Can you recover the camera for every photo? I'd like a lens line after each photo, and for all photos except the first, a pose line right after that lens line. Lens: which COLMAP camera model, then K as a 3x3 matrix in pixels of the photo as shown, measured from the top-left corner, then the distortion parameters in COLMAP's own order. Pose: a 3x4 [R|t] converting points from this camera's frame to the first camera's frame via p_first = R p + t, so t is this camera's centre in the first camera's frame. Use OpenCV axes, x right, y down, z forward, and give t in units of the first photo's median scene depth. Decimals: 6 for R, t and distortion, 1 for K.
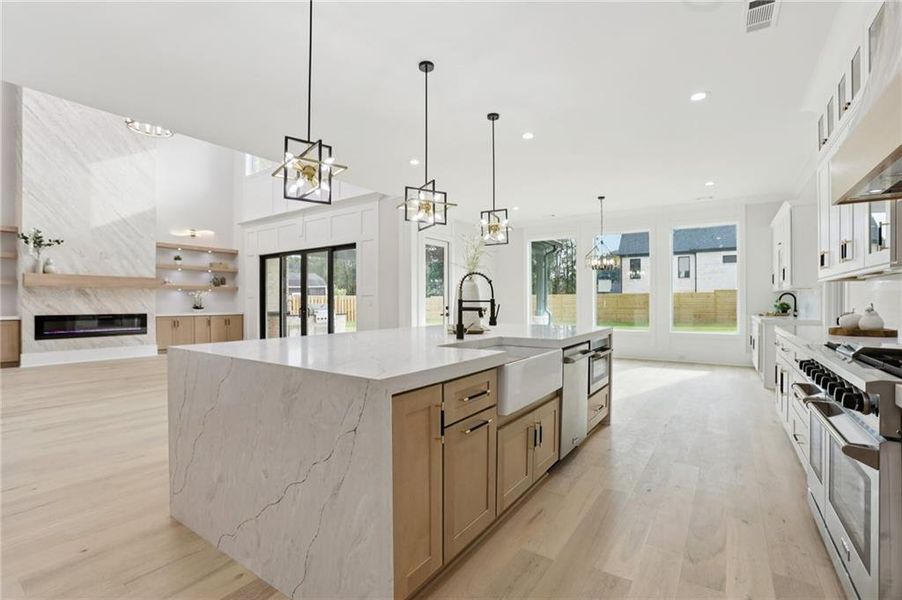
lens RADIAL K [[411.5, 0, 450.2], [0, 411.5, 303.6], [0, 0, 1]] dist [-0.019752, -0.000570]
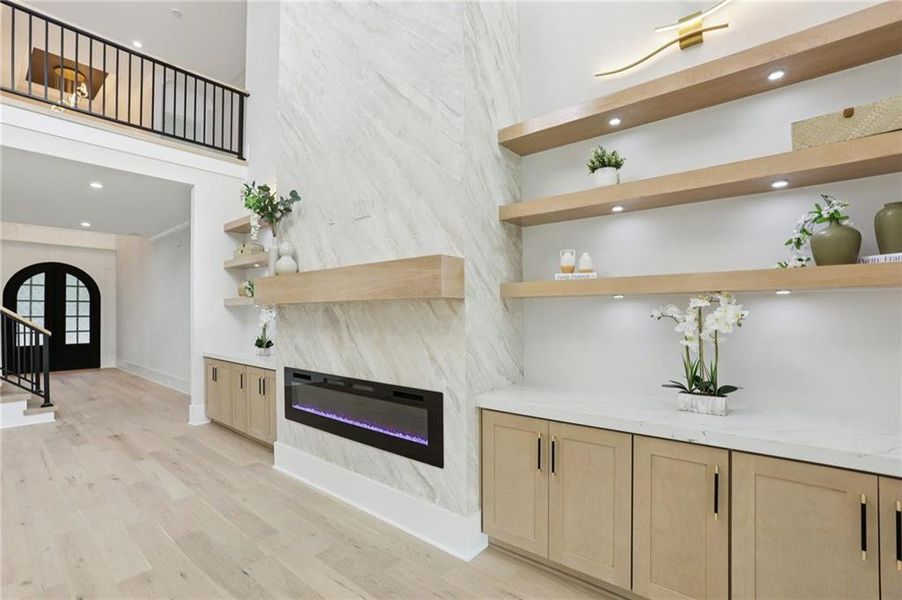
lens RADIAL K [[411.5, 0, 450.7], [0, 411.5, 309.8], [0, 0, 1]] dist [-0.019752, -0.000570]
pose [[-0.119272, -0.005101, -0.992848, -0.478031], [0.001313, 0.999985, -0.005295, -0.029134], [0.992861, -0.001935, -0.119264, 1.047374]]
